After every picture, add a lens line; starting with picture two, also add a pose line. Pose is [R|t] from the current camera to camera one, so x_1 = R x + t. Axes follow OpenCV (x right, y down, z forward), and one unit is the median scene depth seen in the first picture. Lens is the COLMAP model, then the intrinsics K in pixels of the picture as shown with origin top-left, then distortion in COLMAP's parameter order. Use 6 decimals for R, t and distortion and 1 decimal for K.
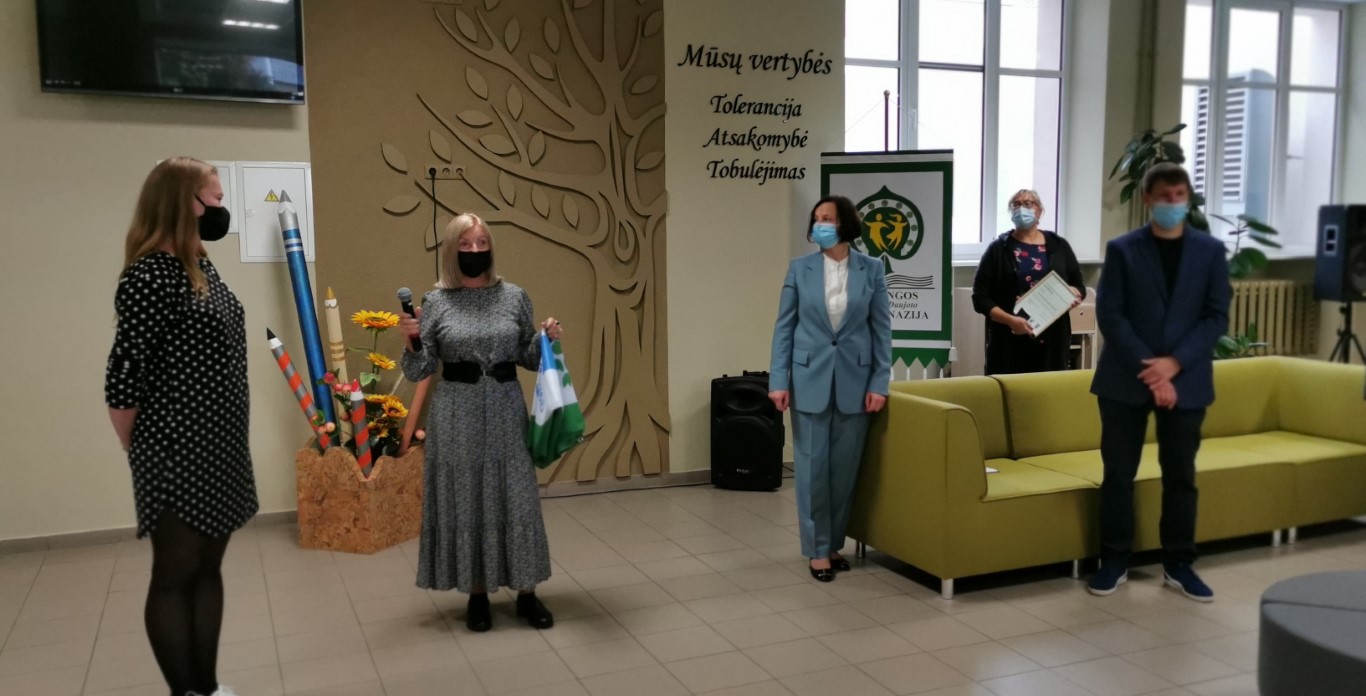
lens RADIAL K [[1173.5, 0, 757.5], [0, 1173.5, 344.1], [0, 0, 1]] dist [0.058721, -0.063226]
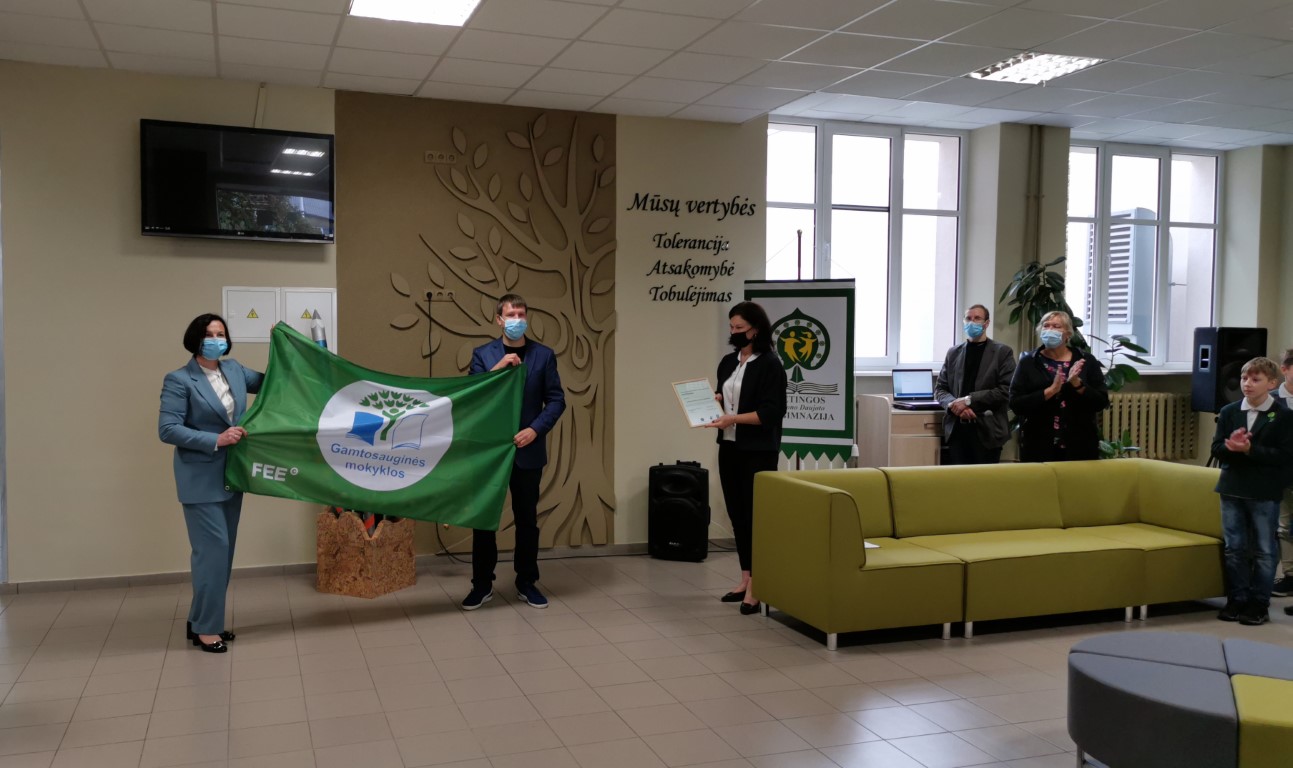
lens RADIAL K [[1093.3, 0, 615.3], [0, 1093.3, 384.3], [0, 0, 1]] dist [0.043208, -0.001660]
pose [[0.994432, 0.015082, -0.104299, 0.040995], [-0.020773, 0.998341, -0.053701, 0.006506], [0.103316, 0.055568, 0.993095, -0.122380]]
